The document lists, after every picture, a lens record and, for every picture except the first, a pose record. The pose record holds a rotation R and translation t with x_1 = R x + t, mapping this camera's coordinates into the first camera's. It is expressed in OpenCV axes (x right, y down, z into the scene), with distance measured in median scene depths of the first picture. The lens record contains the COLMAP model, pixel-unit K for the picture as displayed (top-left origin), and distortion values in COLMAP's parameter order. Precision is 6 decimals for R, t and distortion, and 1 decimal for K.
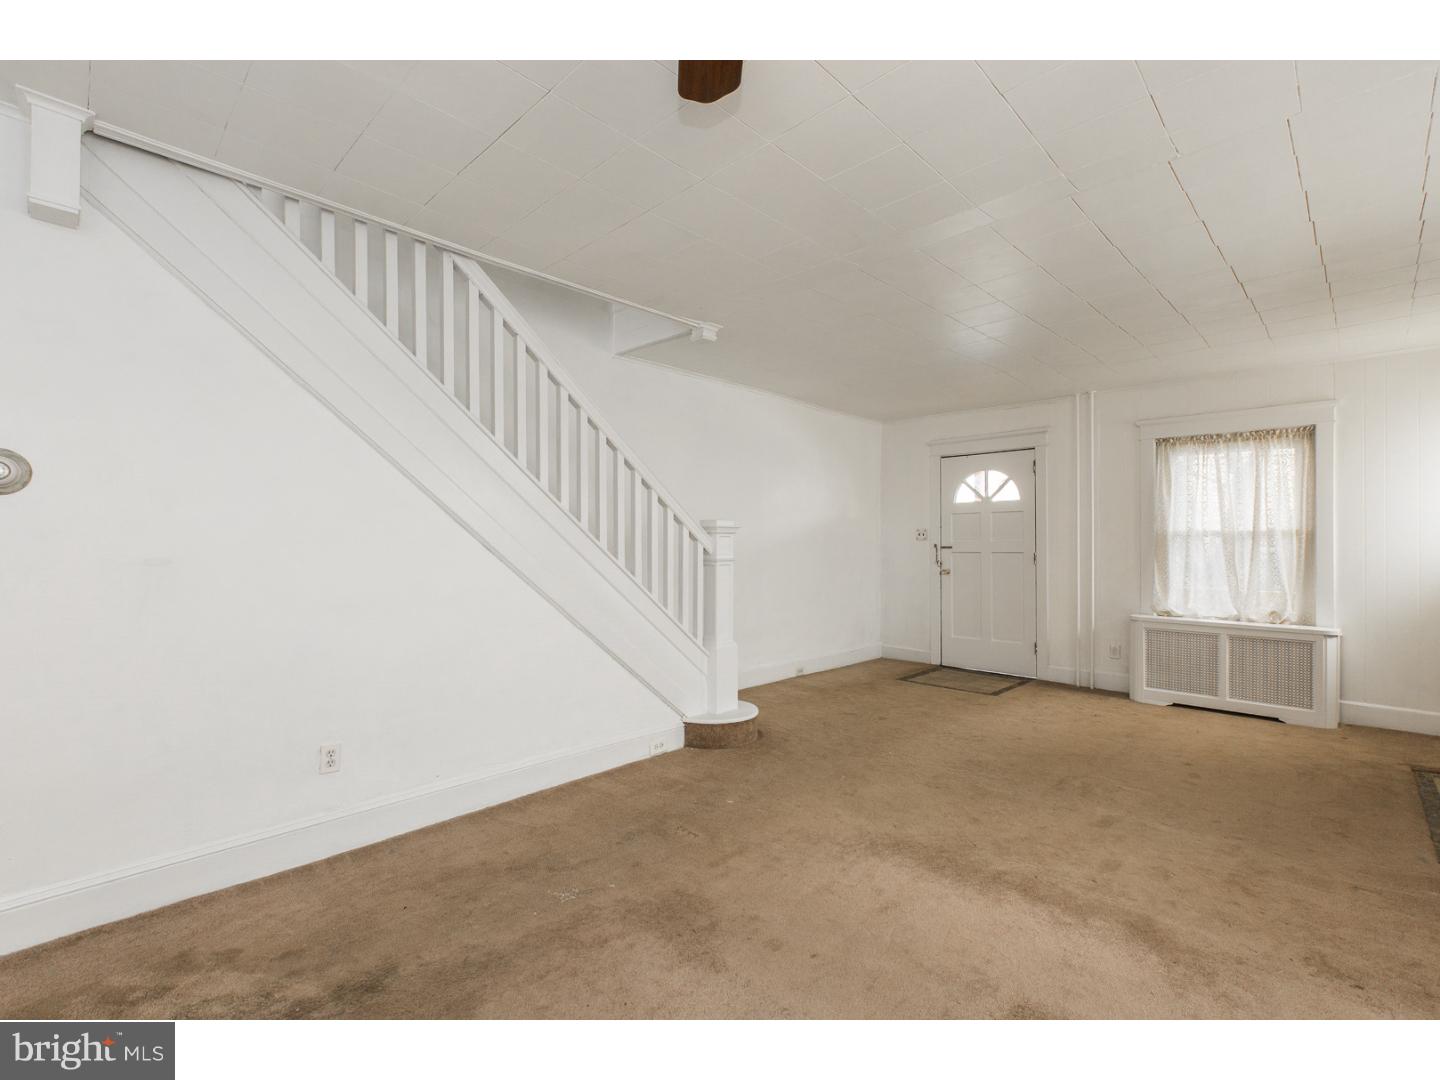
lens RADIAL K [[644.6, 0, 726.3], [0, 644.6, 545.8], [0, 0, 1]] dist [-0.000237, -0.000202]
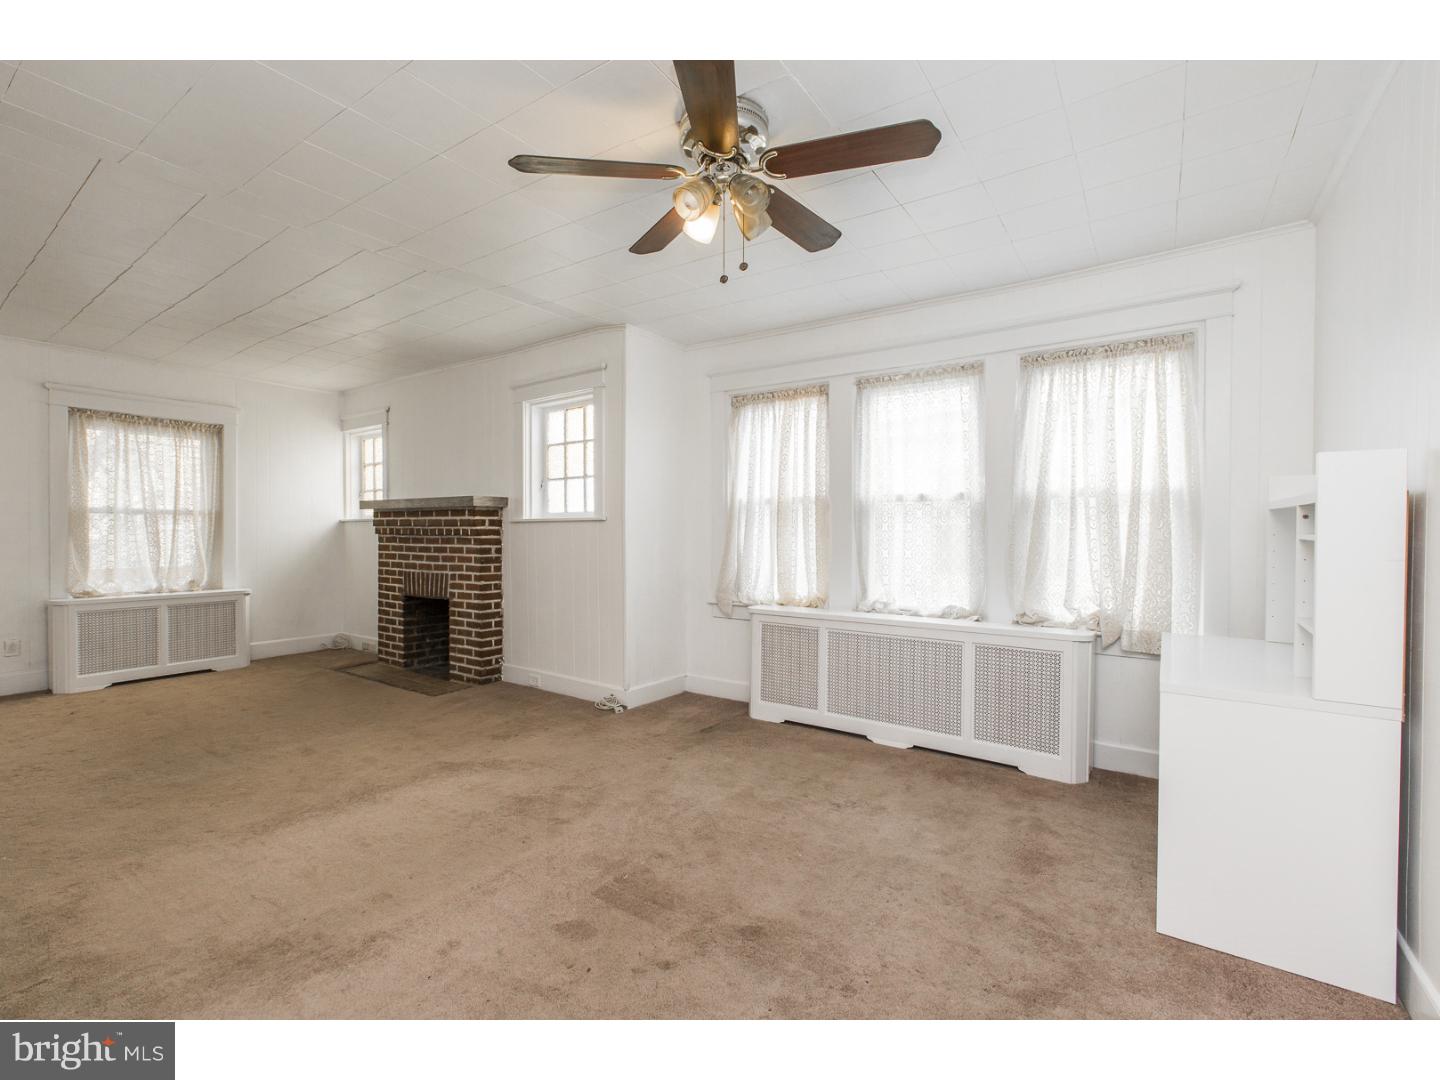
lens RADIAL K [[644.6, 0, 714.2], [0, 644.6, 538.0], [0, 0, 1]] dist [-0.000237, -0.000202]
pose [[-0.151408, -0.020679, 0.988255, -0.431200], [-0.002707, 0.999786, 0.020505, -0.000161], [-0.988468, 0.000429, -0.151432, 0.251998]]
